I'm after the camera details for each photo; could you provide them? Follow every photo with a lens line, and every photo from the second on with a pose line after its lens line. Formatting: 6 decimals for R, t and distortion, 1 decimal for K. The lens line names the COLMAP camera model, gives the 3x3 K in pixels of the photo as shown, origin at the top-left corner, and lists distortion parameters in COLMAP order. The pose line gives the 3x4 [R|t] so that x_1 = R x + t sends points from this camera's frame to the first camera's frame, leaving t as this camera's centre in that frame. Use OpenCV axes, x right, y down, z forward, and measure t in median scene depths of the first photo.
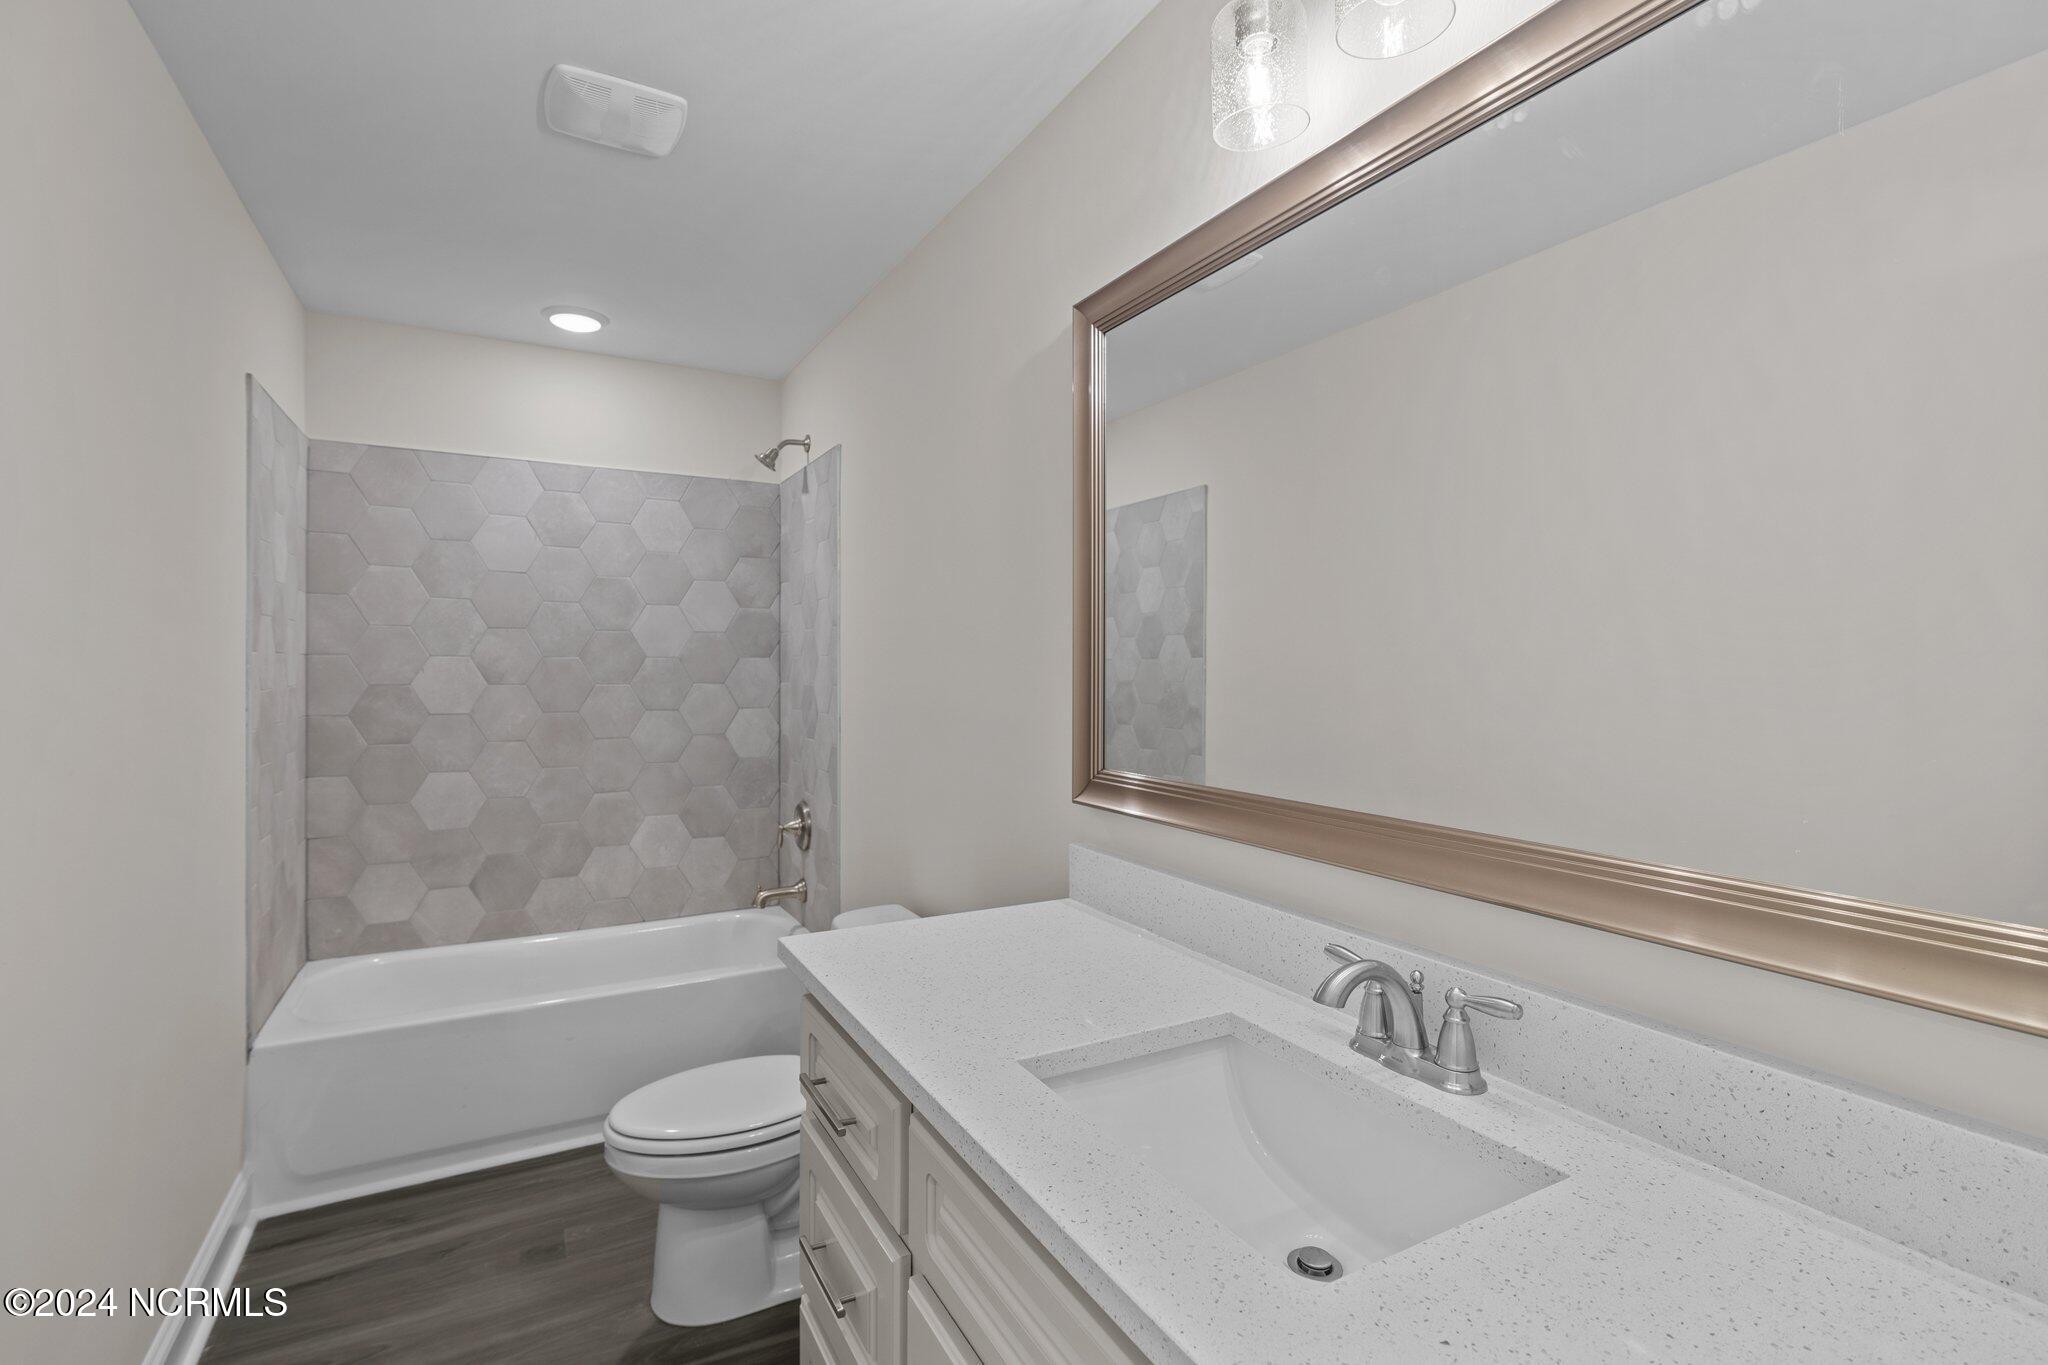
lens RADIAL K [[932.7, 0, 1021.9], [0, 932.7, 665.0], [0, 0, 1]] dist [-0.001021, -0.000499]
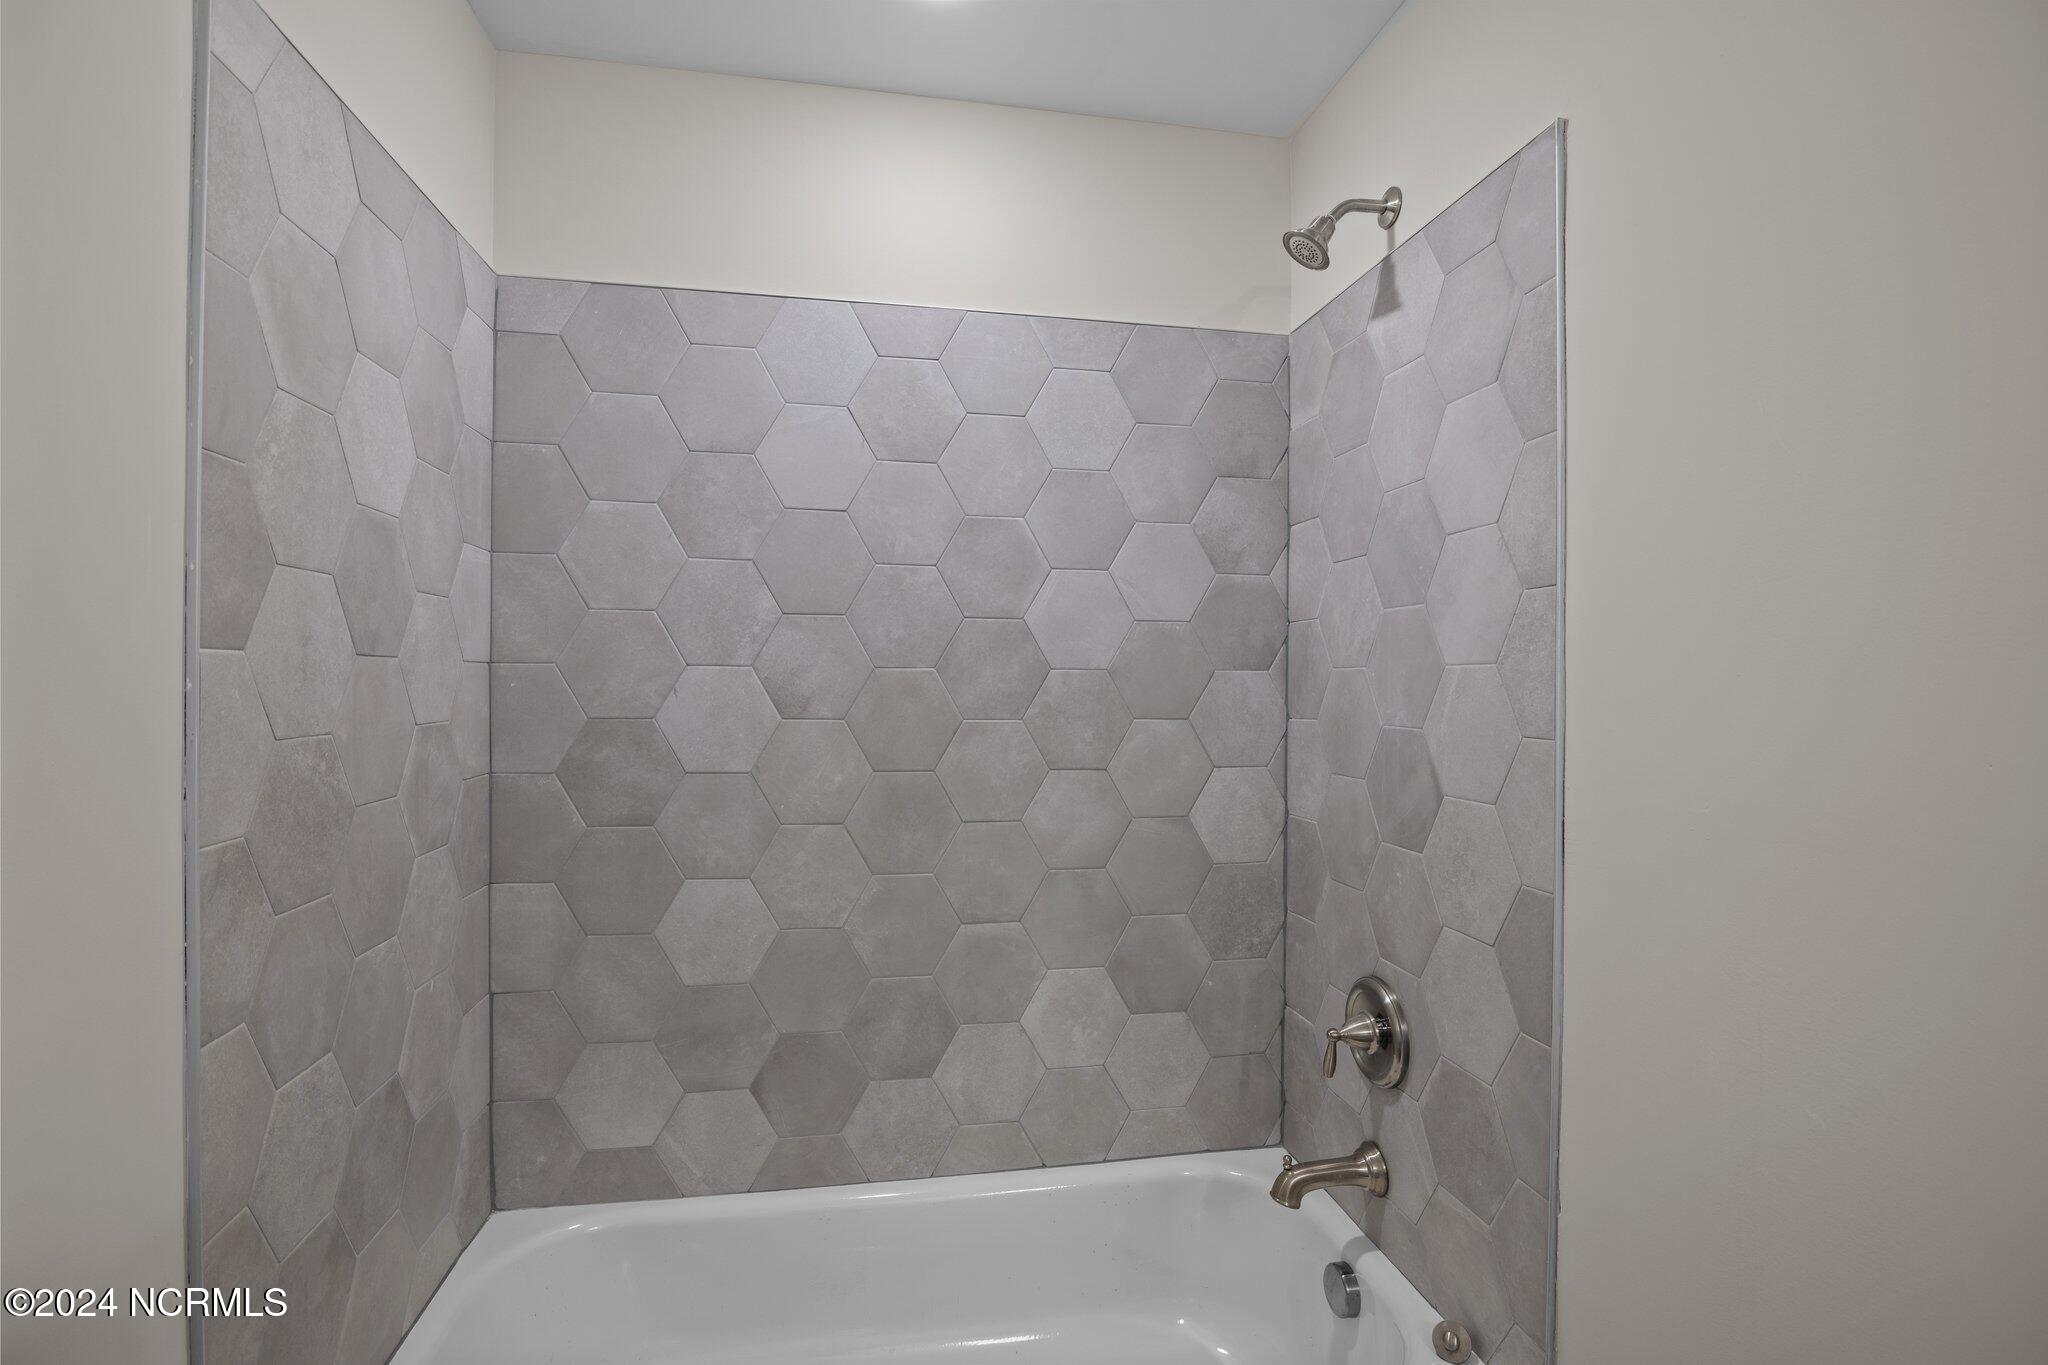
lens RADIAL K [[932.7, 0, 1024.9], [0, 932.7, 684.6], [0, 0, 1]] dist [-0.001021, -0.000499]
pose [[0.950017, 0.004281, -0.312170, -0.265298], [-0.003823, 0.999991, 0.002078, -0.000501], [0.312176, -0.000781, 0.950024, 0.519992]]
